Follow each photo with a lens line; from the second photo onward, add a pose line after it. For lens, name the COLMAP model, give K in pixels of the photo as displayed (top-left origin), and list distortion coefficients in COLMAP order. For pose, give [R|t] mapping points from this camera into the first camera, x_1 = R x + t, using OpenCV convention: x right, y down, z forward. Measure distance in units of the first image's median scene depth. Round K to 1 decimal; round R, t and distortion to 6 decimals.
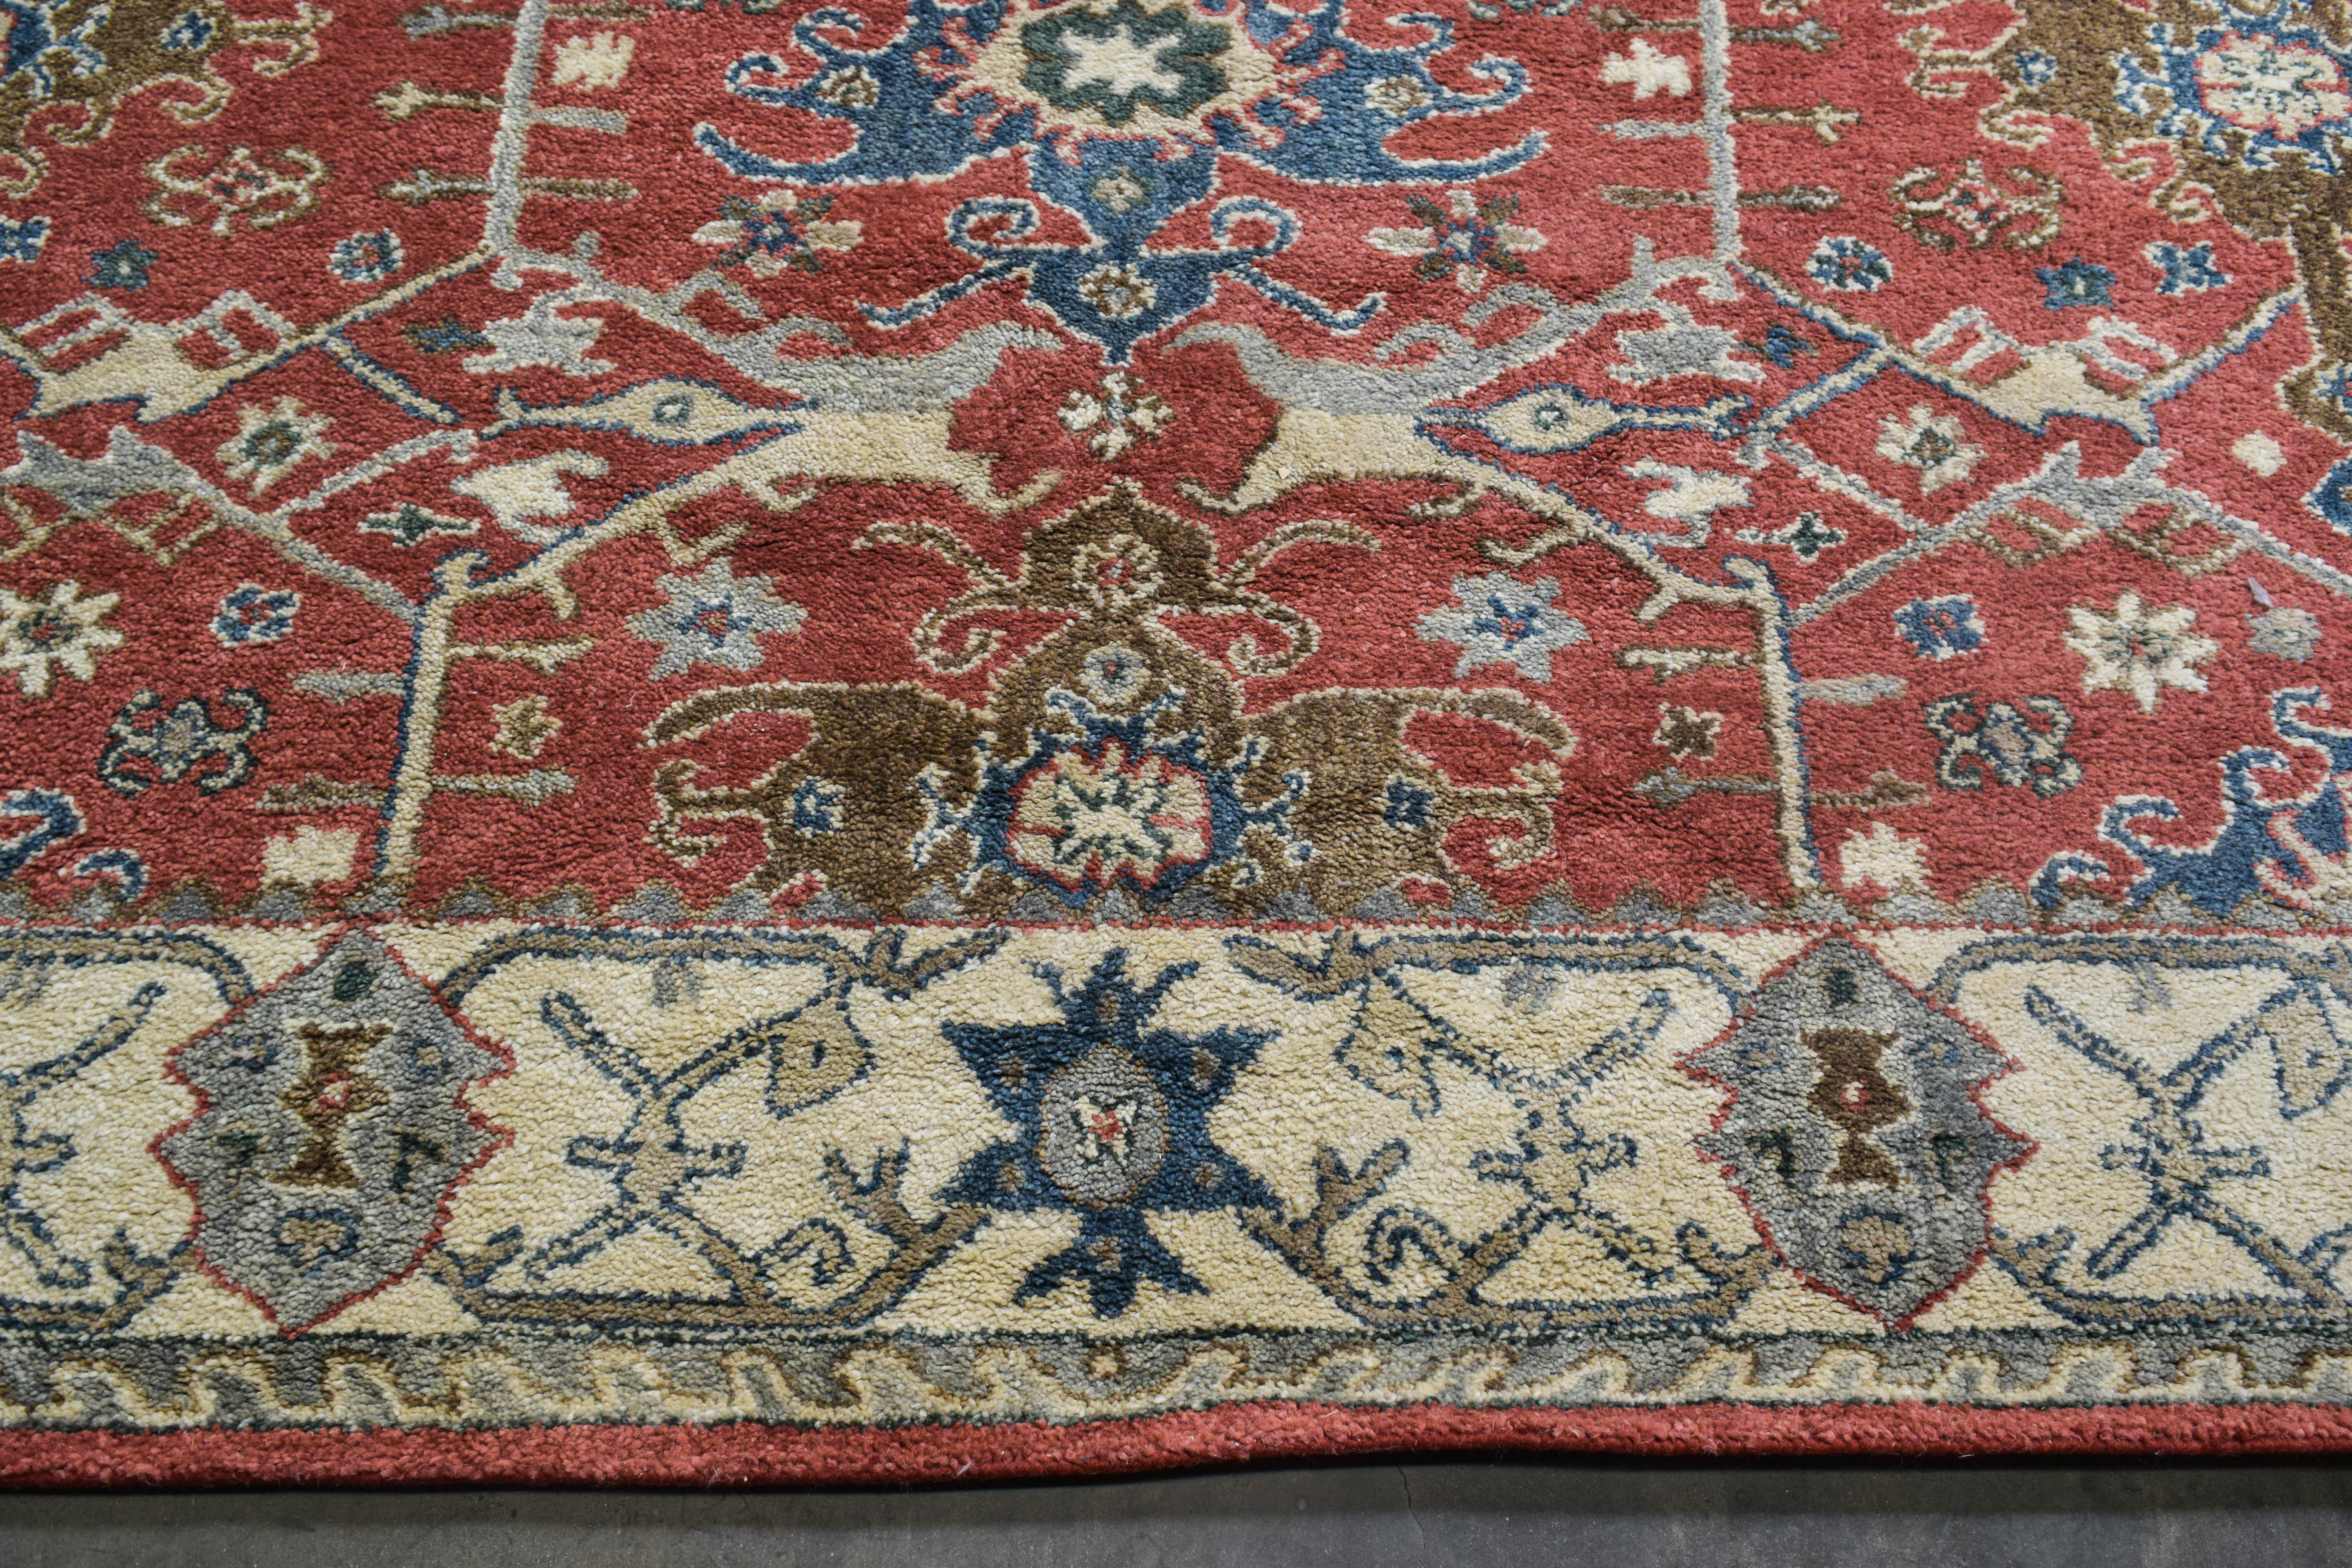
lens RADIAL K [[1806.2, 0, 1191.8], [0, 1806.2, 778.6], [0, 0, 1]] dist [-0.021538, 0.012274]
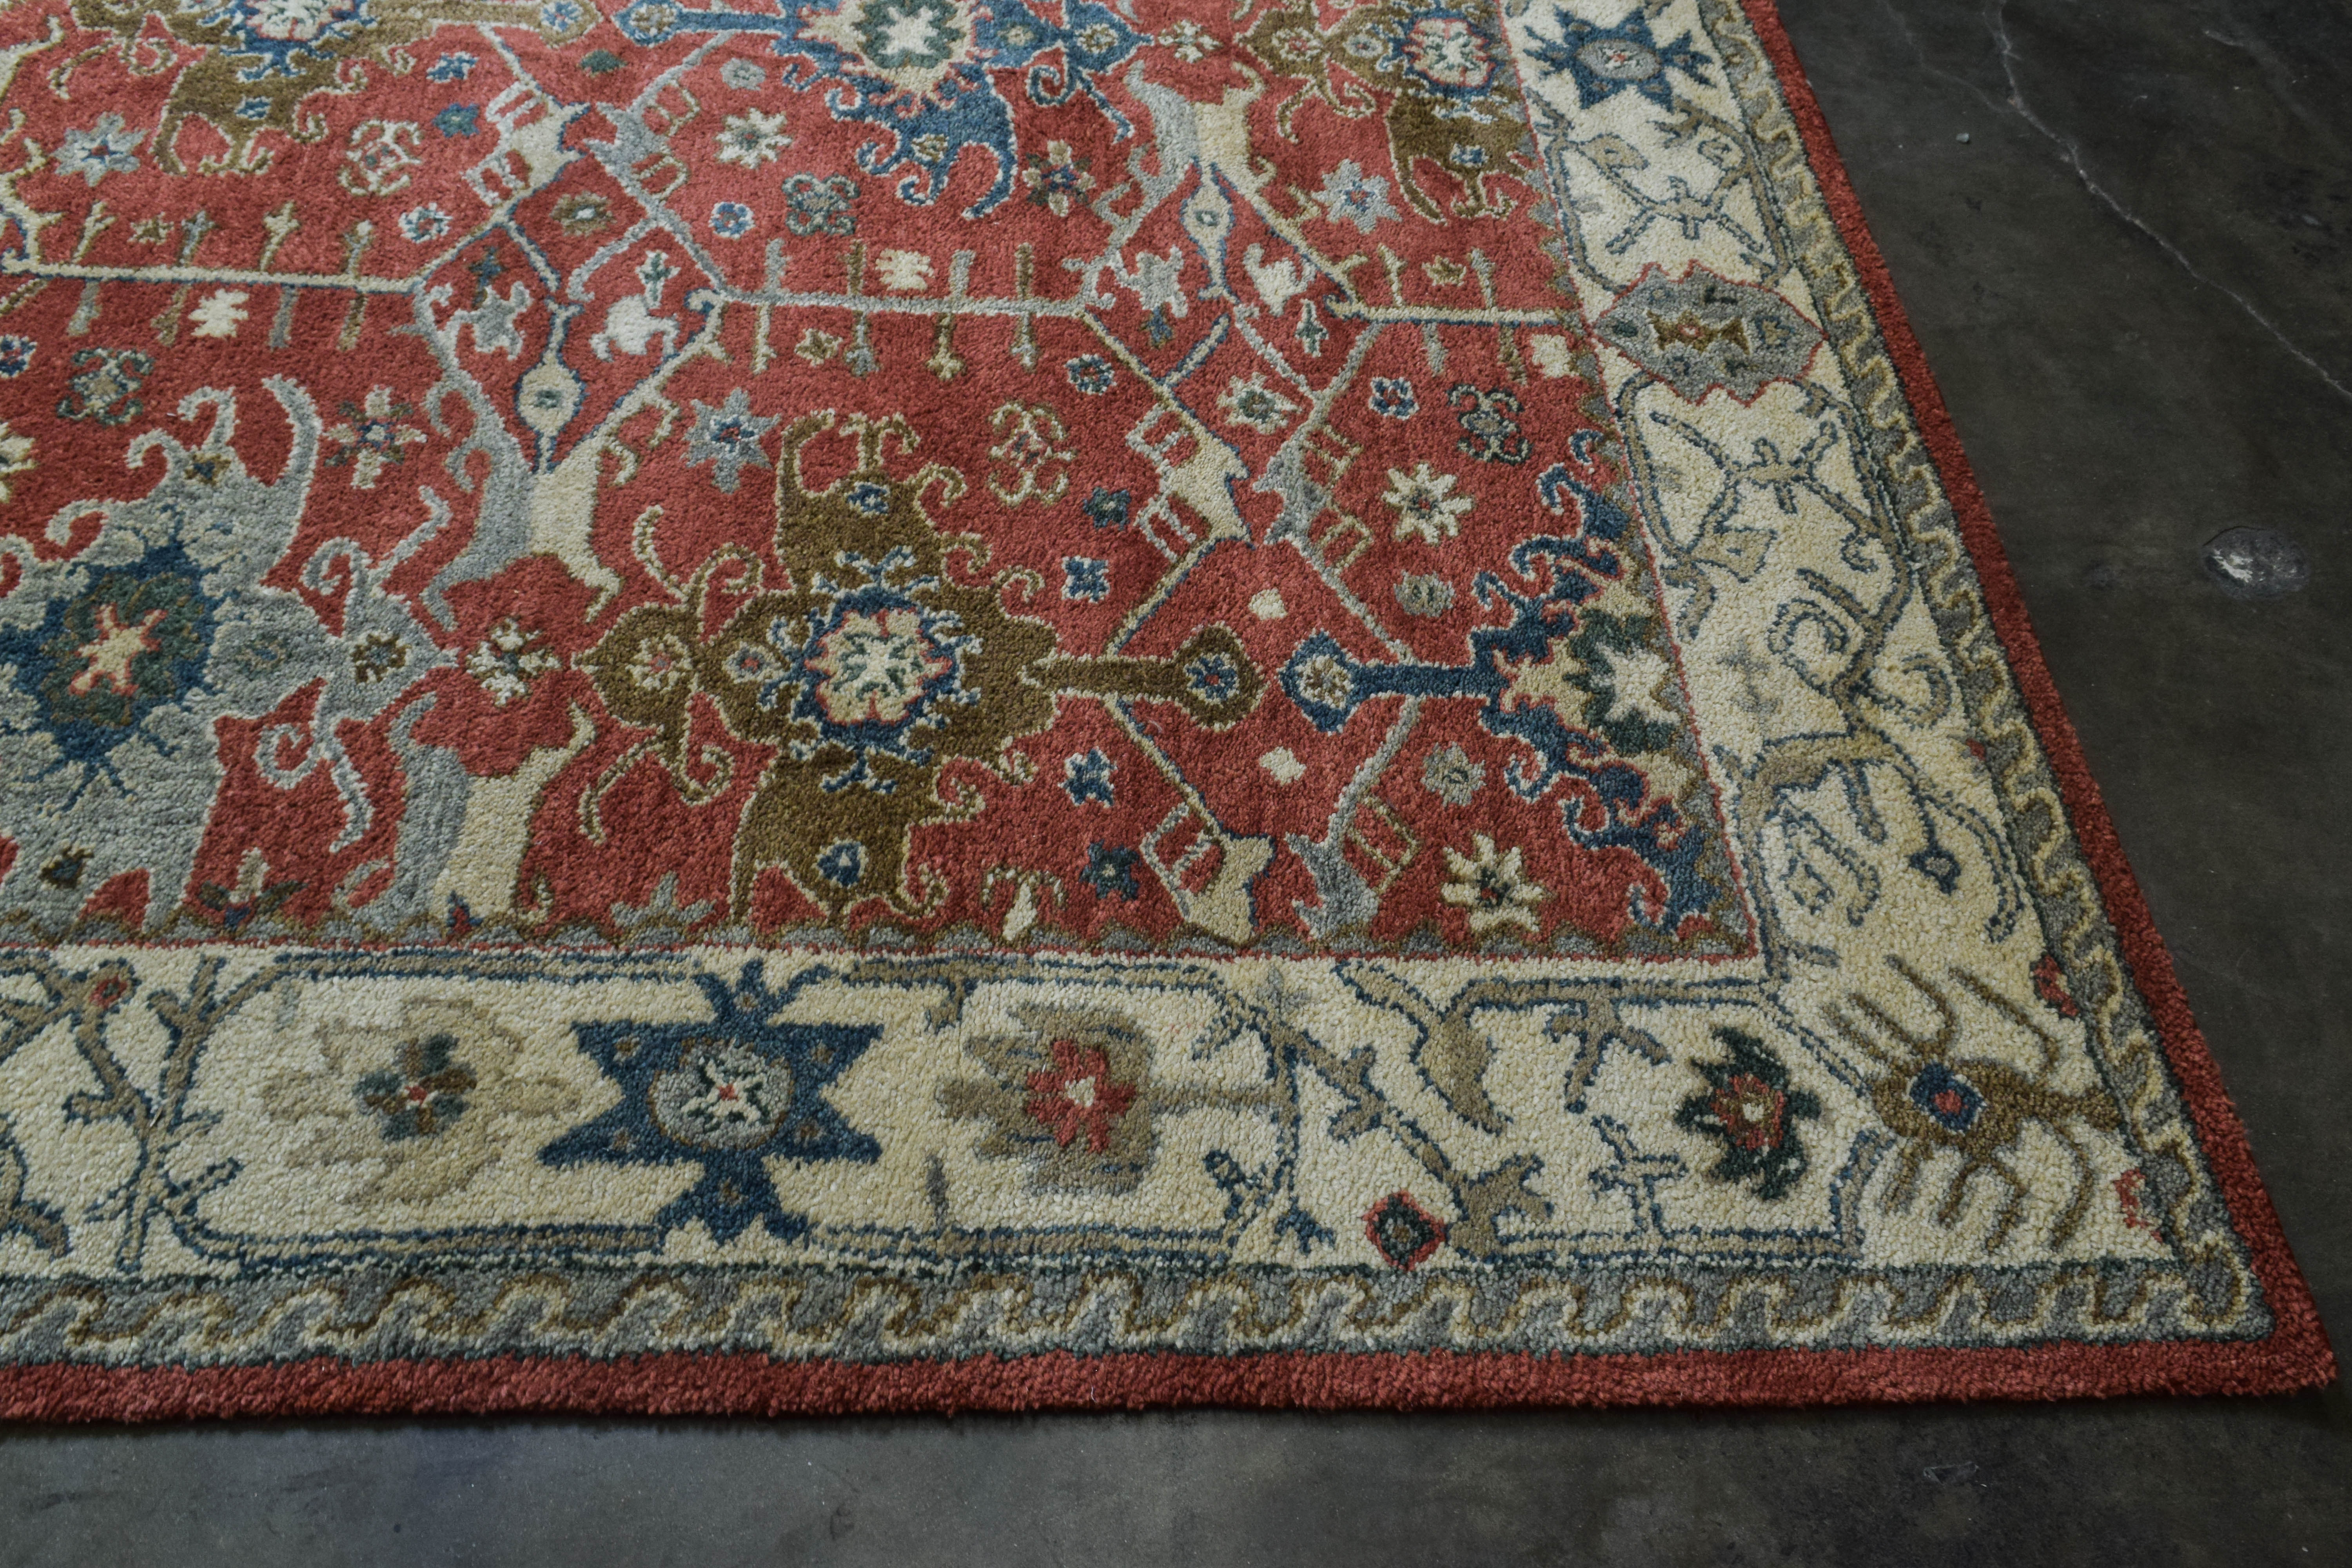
lens RADIAL K [[1806.2, 0, 1176.7], [0, 1806.2, 778.2], [0, 0, 1]] dist [-0.021538, 0.012274]
pose [[-0.047121, -0.840343, 0.540003, -1.428688], [0.906818, 0.190712, 0.375912, -0.675245], [-0.418880, 0.507398, 0.753051, 0.130032]]
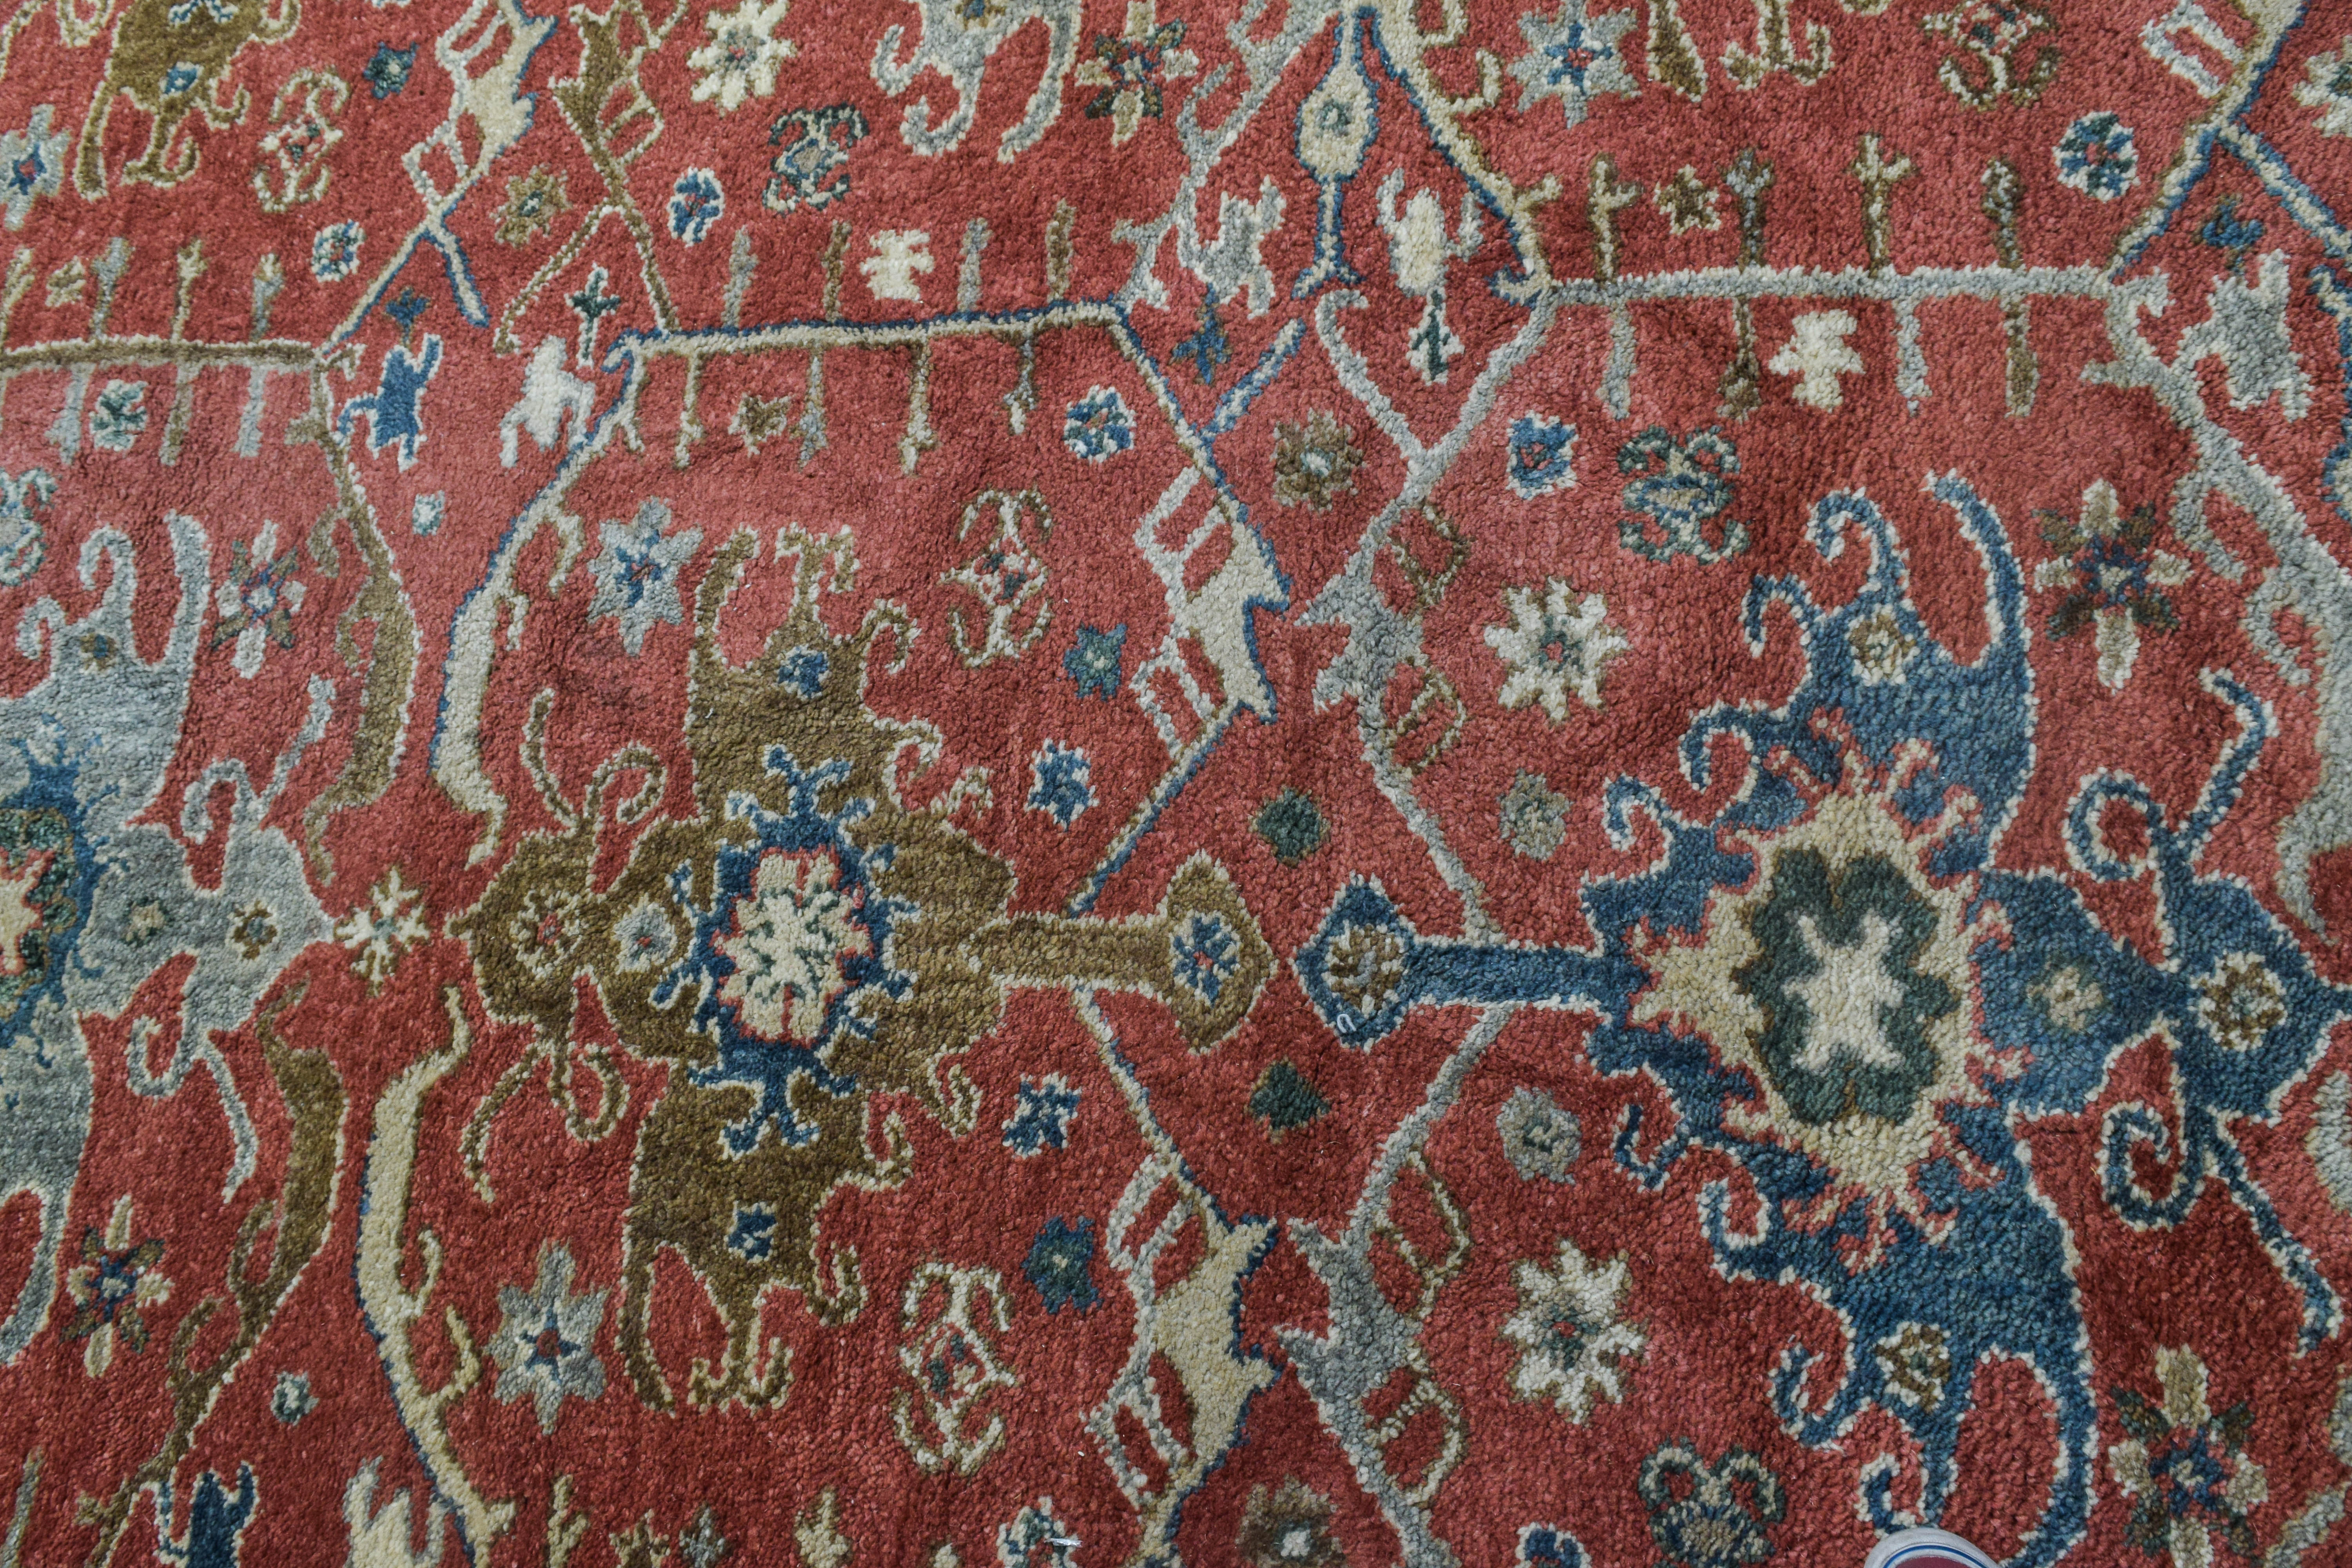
lens RADIAL K [[1806.2, 0, 1168.7], [0, 1806.2, 771.7], [0, 0, 1]] dist [-0.021538, 0.012274]
pose [[0.053866, -0.972033, 0.228582, -0.147300], [0.987637, 0.085611, 0.131313, -0.839498], [-0.147210, 0.218683, 0.964628, 0.309564]]
